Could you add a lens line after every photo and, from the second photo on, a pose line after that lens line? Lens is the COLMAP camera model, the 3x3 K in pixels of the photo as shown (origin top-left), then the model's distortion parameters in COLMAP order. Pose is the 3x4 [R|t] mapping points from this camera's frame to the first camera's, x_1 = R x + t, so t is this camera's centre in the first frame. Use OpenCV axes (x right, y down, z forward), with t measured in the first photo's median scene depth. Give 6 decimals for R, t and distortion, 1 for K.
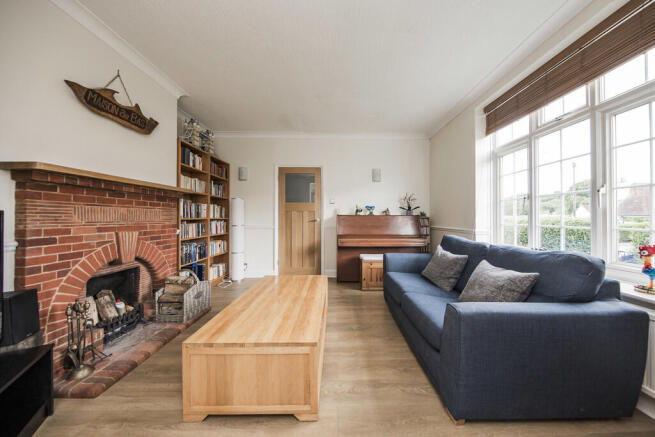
lens RADIAL K [[215.7, 0, 331.1], [0, 215.7, 216.1], [0, 0, 1]] dist [-0.002599, -0.000055]
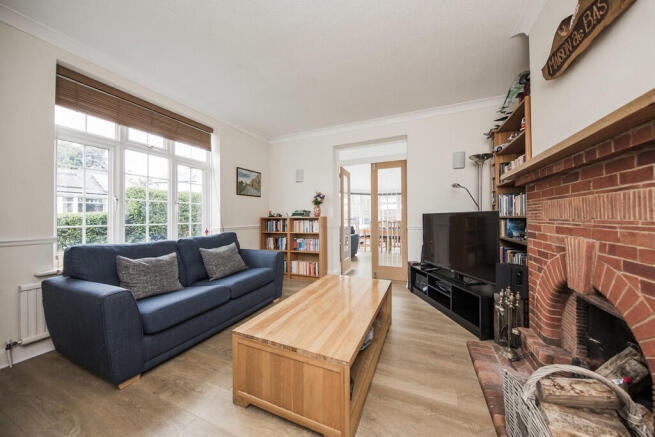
lens RADIAL K [[215.7, 0, 328.9], [0, 215.7, 217.3], [0, 0, 1]] dist [-0.002599, -0.000055]
pose [[-0.917978, 0.003643, 0.396615, -0.574180], [0.001042, 0.999977, -0.006774, 0.020688], [-0.396631, -0.005805, -0.917960, 1.806226]]
